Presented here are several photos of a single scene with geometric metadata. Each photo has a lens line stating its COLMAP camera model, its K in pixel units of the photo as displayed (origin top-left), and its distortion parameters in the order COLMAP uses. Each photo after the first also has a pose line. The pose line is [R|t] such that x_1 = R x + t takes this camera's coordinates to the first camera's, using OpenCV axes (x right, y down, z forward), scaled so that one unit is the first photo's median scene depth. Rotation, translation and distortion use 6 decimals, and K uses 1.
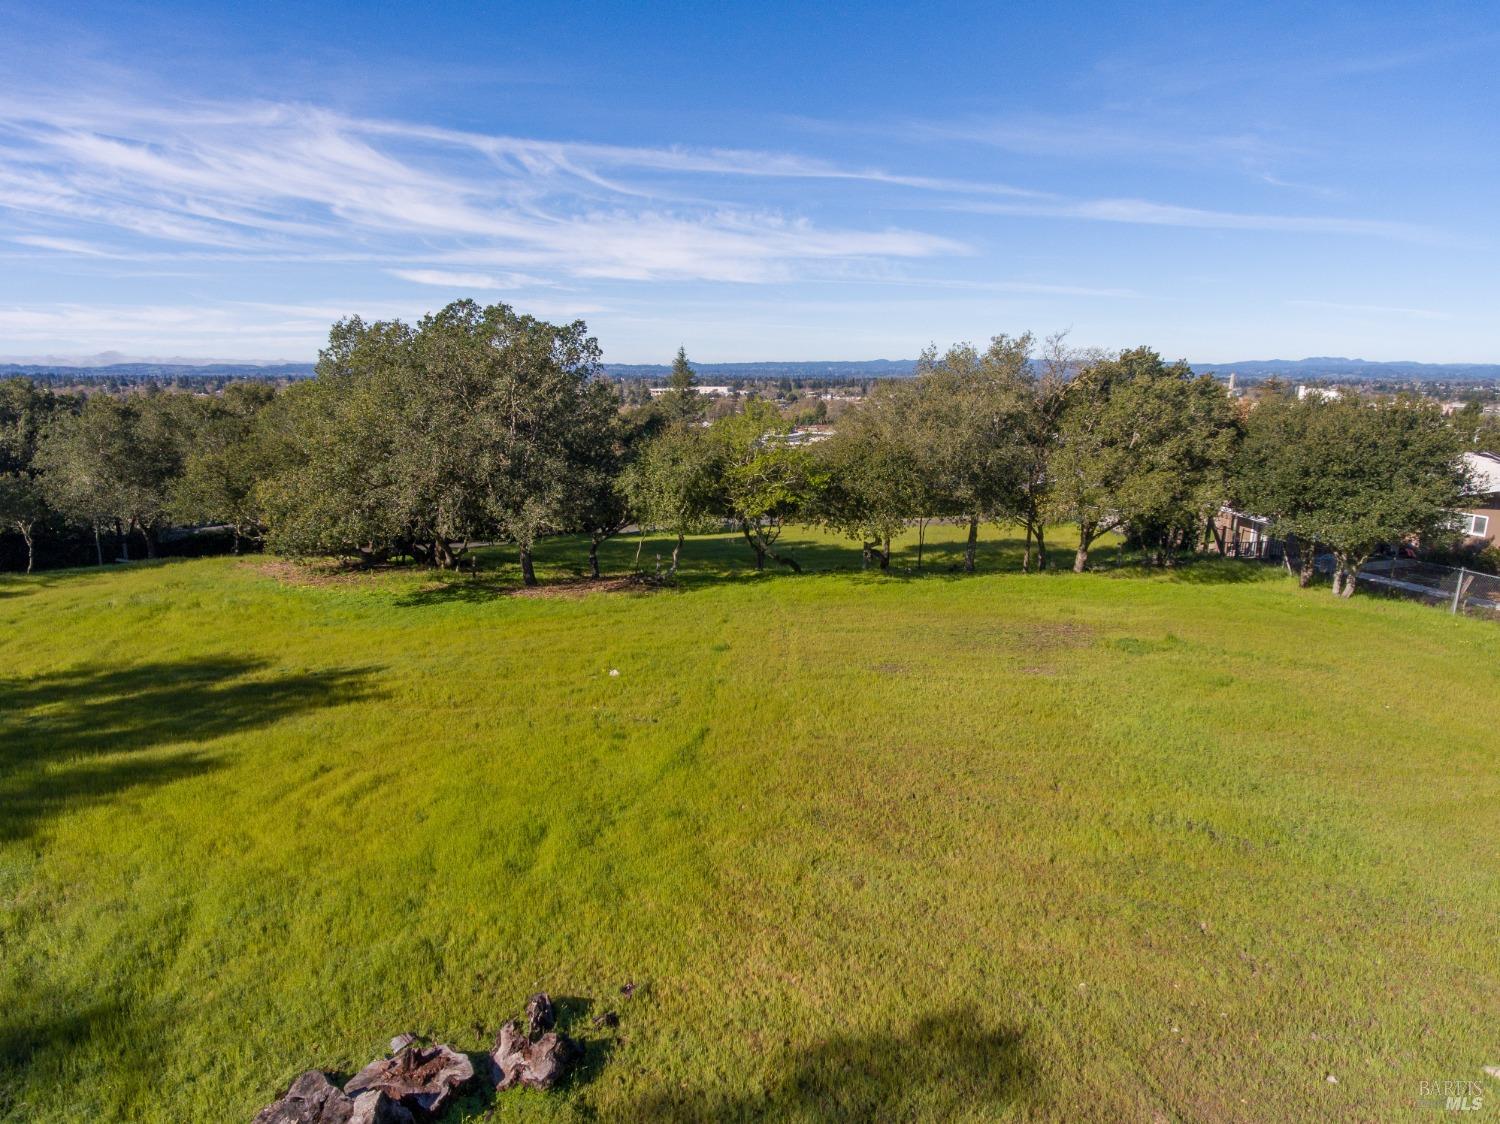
lens RADIAL K [[877.9, 0, 732.9], [0, 877.9, 568.6], [0, 0, 1]] dist [-0.005584, 0.000391]
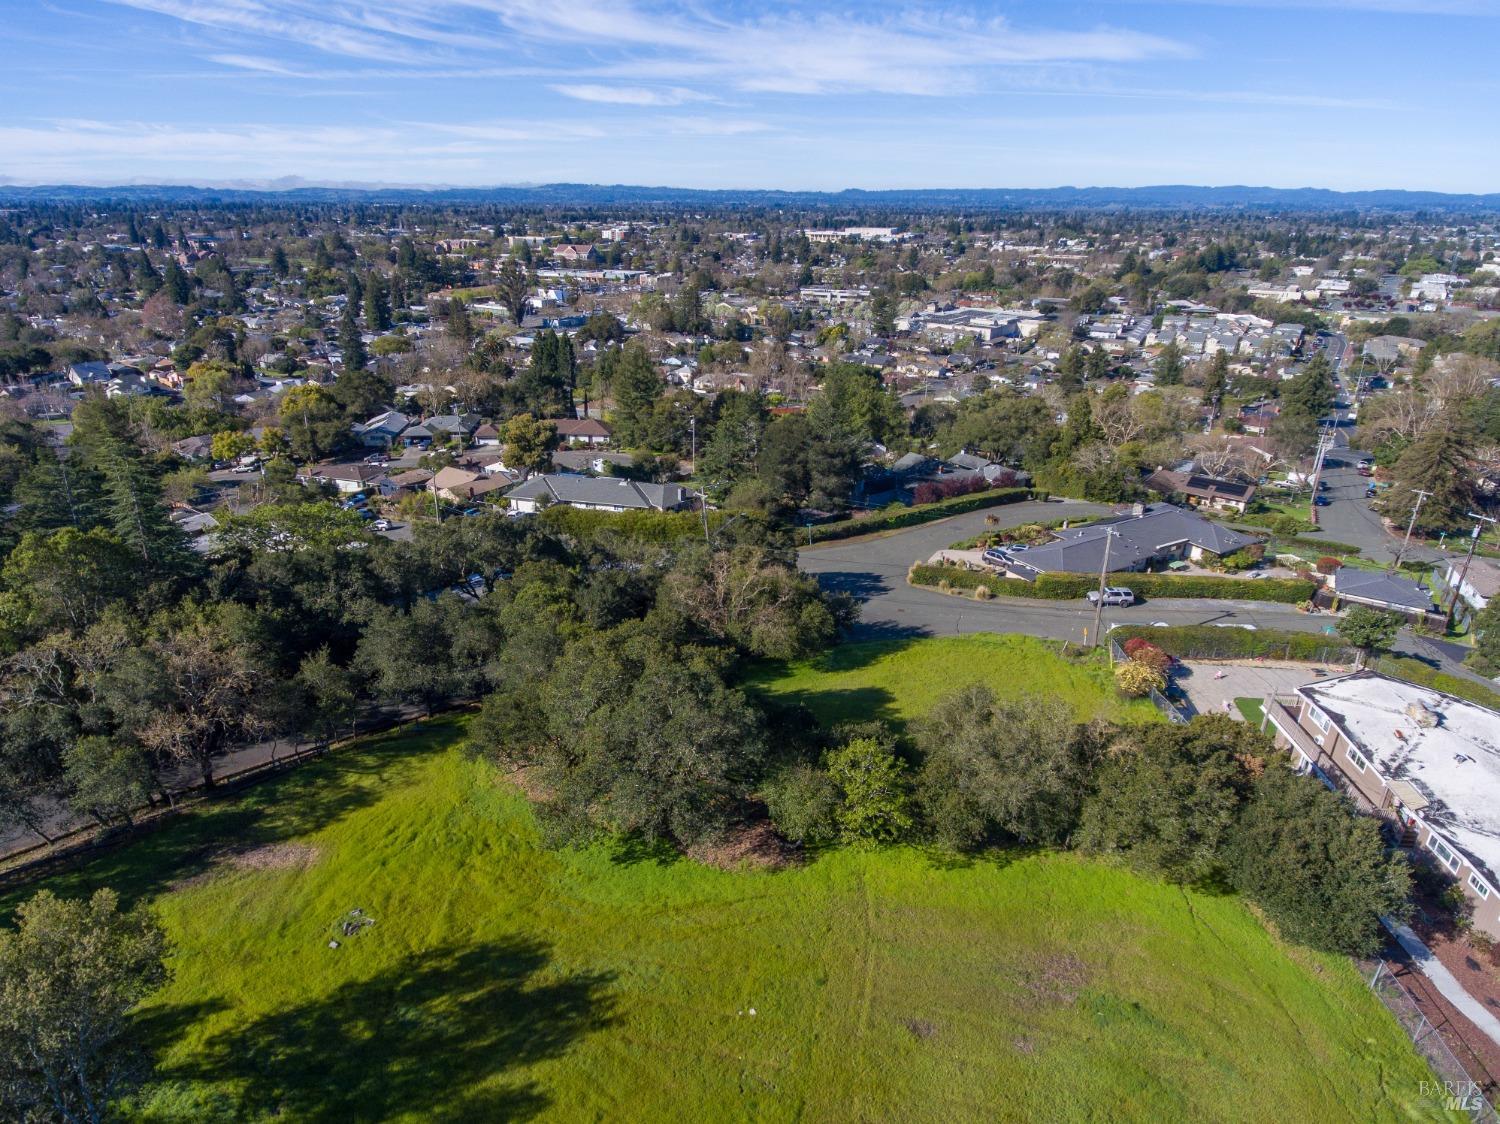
lens RADIAL K [[877.9, 0, 732.9], [0, 877.9, 568.6], [0, 0, 1]] dist [-0.005584, 0.000391]
pose [[0.984989, 0.073797, -0.156050, 0.018051], [-0.044829, 0.982351, 0.181595, -0.774022], [0.166697, -0.171873, 0.970913, -0.356591]]
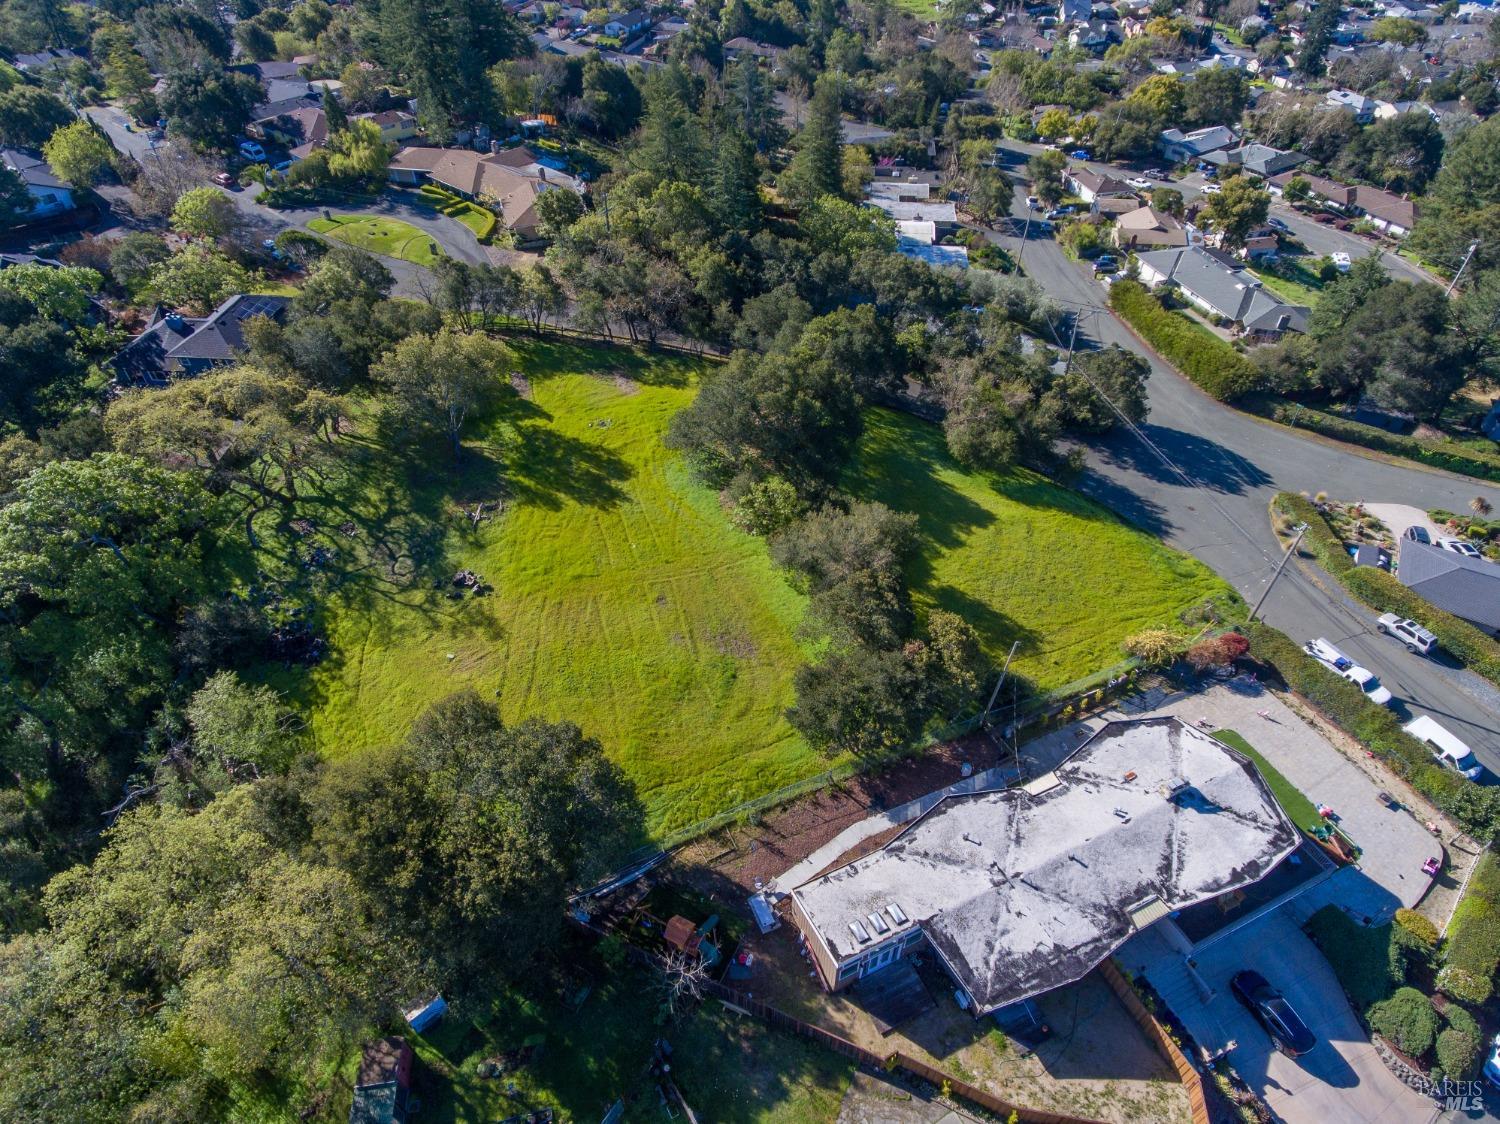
lens RADIAL K [[883.8, 0, 741.9], [0, 883.8, 562.7], [0, 0, 1]] dist [-0.004180, 0.001242]
pose [[0.326521, 0.638039, -0.697345, 1.817524], [-0.191374, 0.767130, 0.612281, -1.504378], [0.925613, -0.066469, 0.372588, 0.100305]]
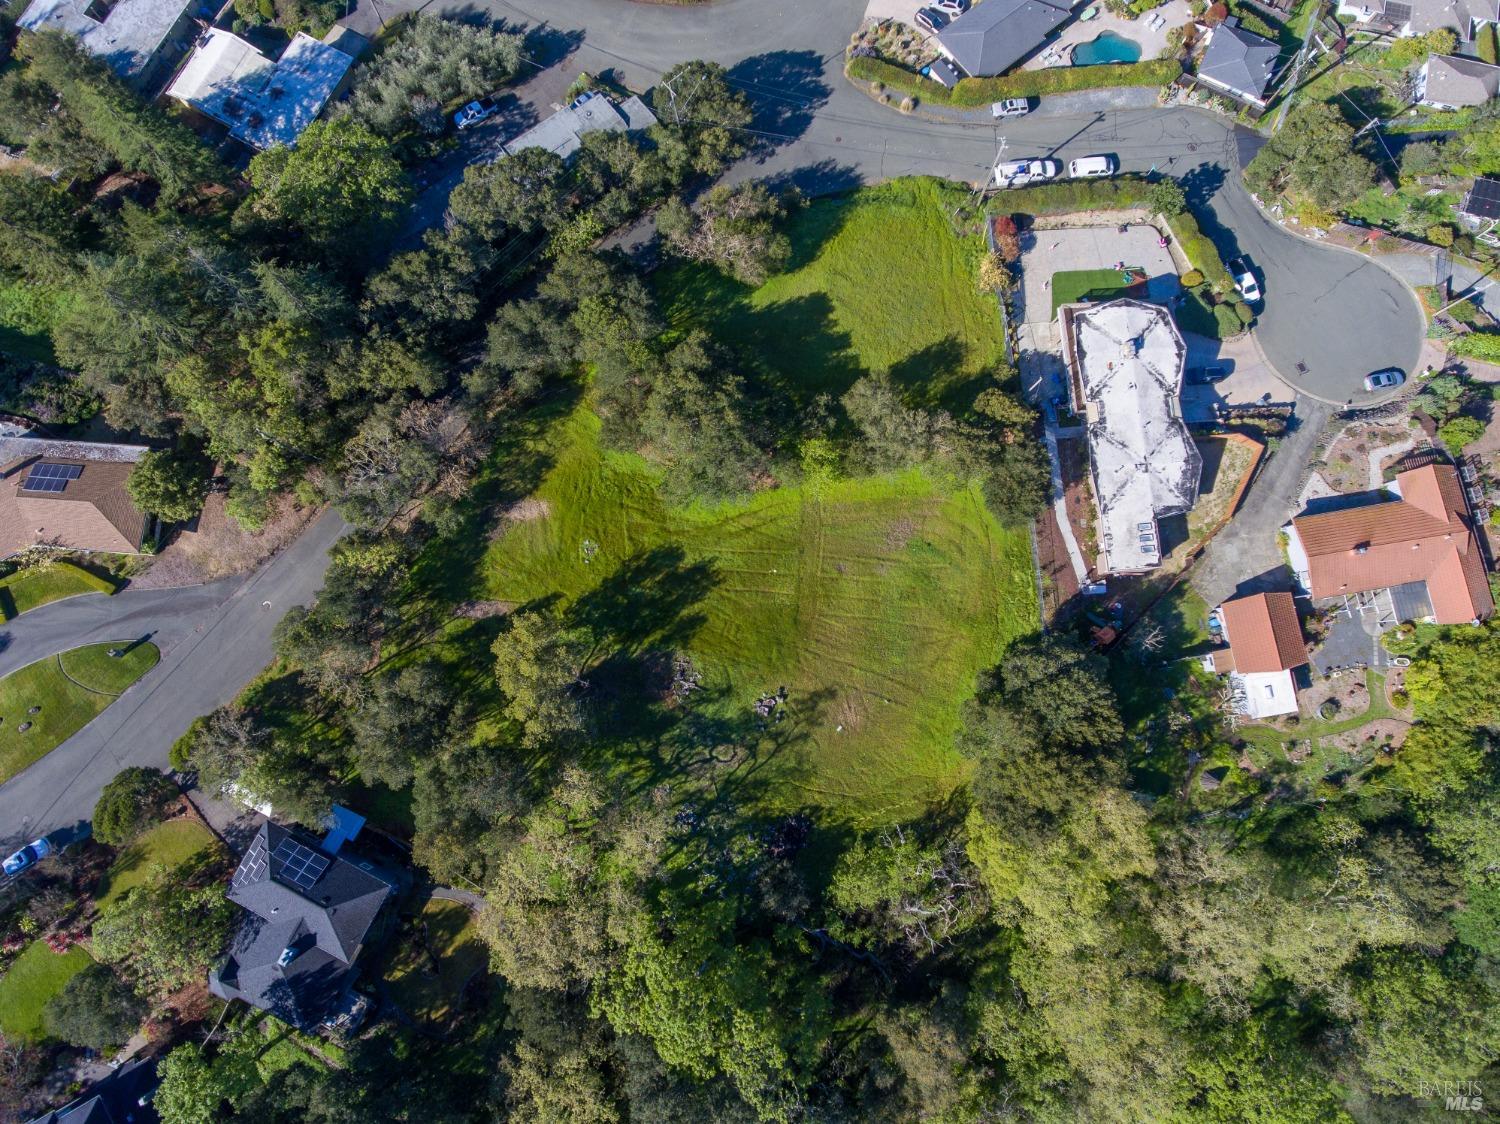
lens RADIAL K [[895.7, 0, 728.5], [0, 895.7, 564.7], [0, 0, 1]] dist [-0.007216, 0.000114]
pose [[0.999407, 0.033648, 0.007319, -0.298112], [-0.019049, 0.363184, 0.931523, -2.918699], [0.028686, -0.931109, 0.363610, -0.381093]]
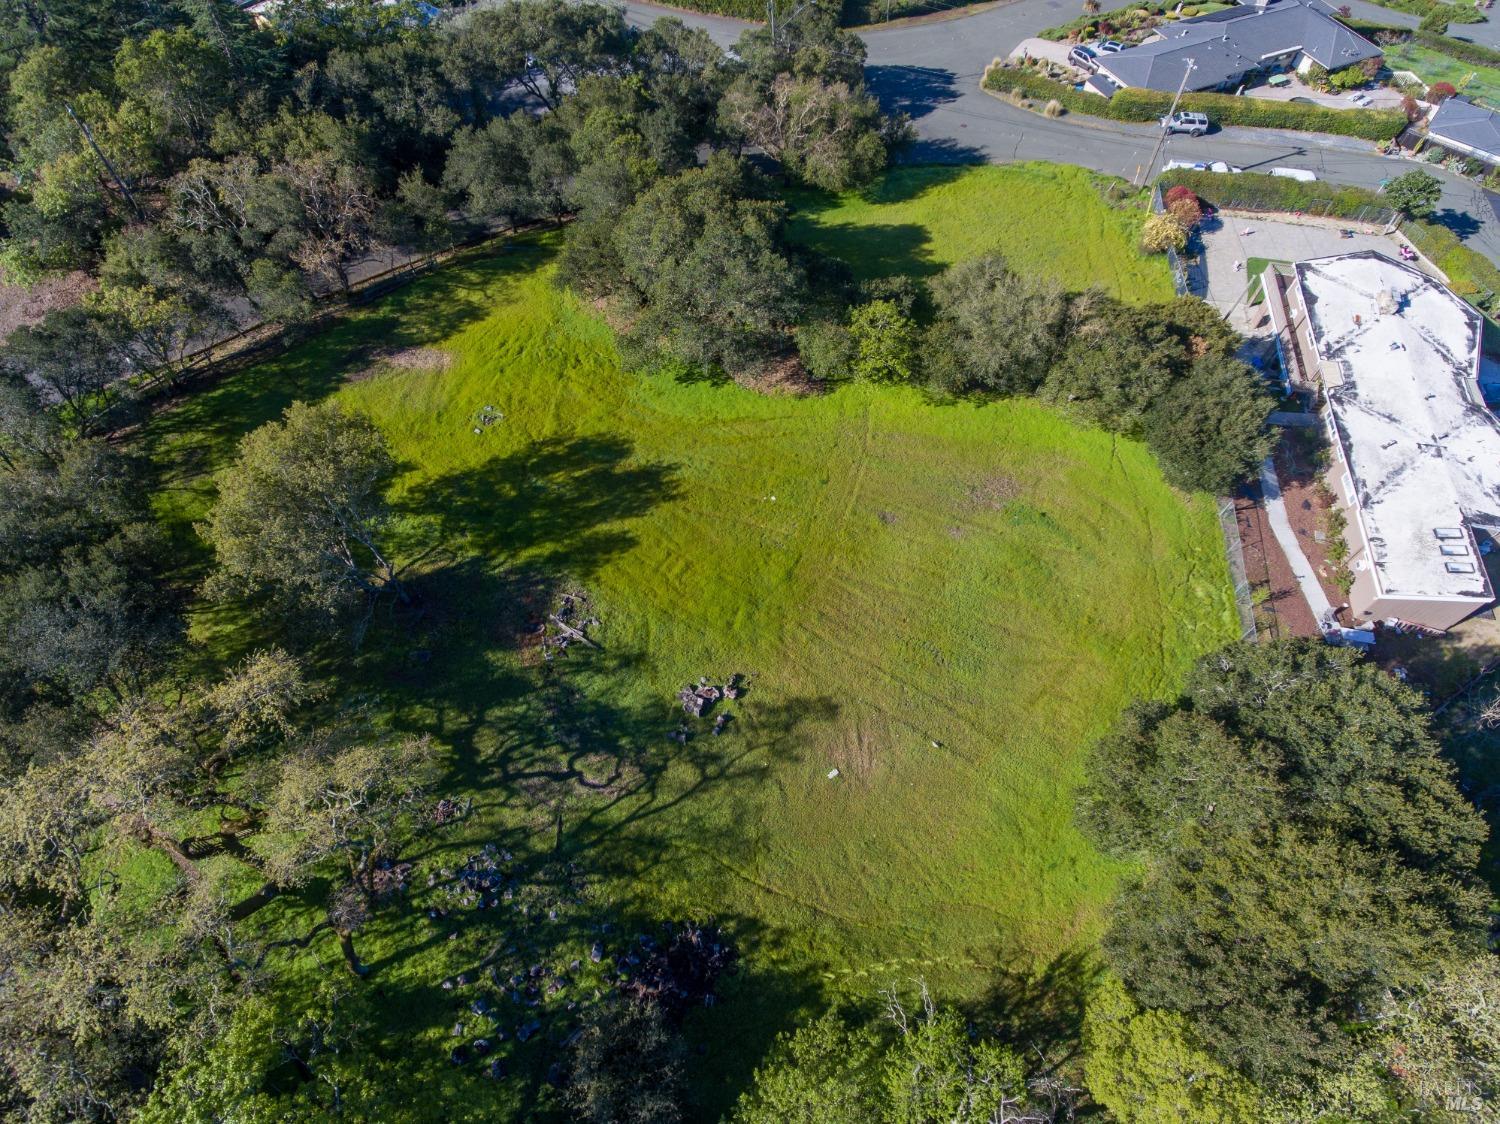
lens RADIAL K [[877.9, 0, 732.9], [0, 877.9, 568.6], [0, 0, 1]] dist [-0.005584, 0.000391]
pose [[0.966439, 0.225029, -0.123928, 0.075040], [-0.071767, 0.699690, 0.710832, -1.114518], [0.246669, -0.678082, 0.692358, -0.625754]]
